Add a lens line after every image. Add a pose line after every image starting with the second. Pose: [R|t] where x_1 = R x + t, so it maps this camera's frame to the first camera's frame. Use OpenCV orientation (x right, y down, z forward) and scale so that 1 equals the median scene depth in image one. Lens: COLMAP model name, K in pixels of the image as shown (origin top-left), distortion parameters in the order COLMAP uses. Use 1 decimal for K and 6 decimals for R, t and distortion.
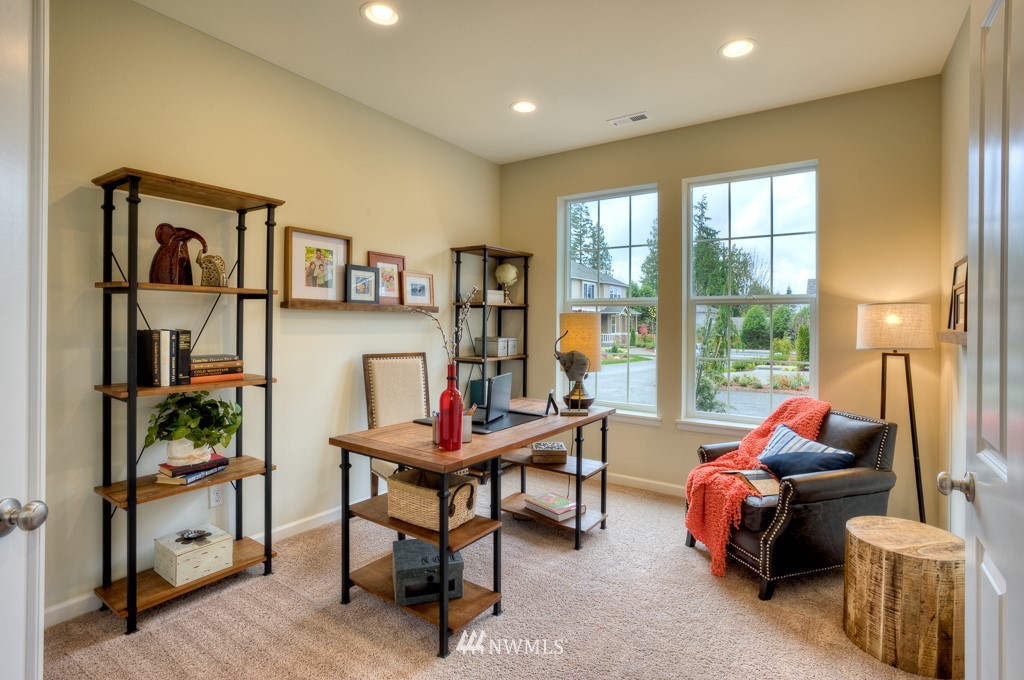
lens RADIAL K [[481.9, 0, 518.4], [0, 481.9, 330.9], [0, 0, 1]] dist [-0.039890, 0.019275]
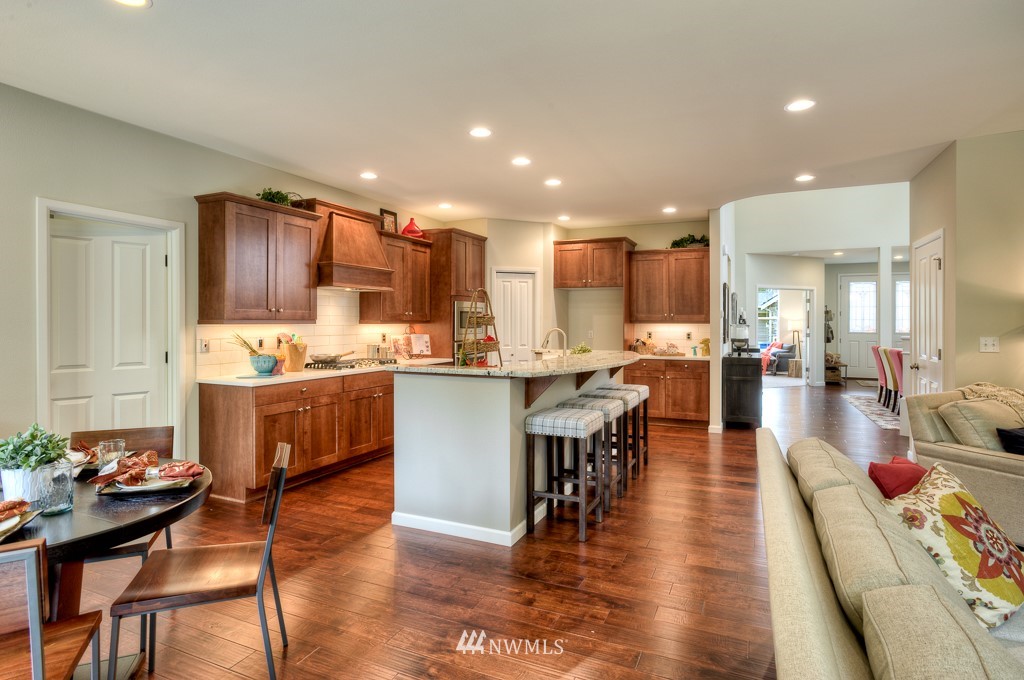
lens RADIAL K [[520.7, 0, 515.7], [0, 520.7, 320.3], [0, 0, 1]] dist [-0.018615, 0.000159]
pose [[0.985112, -0.000325, 0.171915, -2.931153], [0.002683, 0.999905, -0.013484, 0.004425], [-0.171895, 0.013745, 0.985019, -3.719799]]
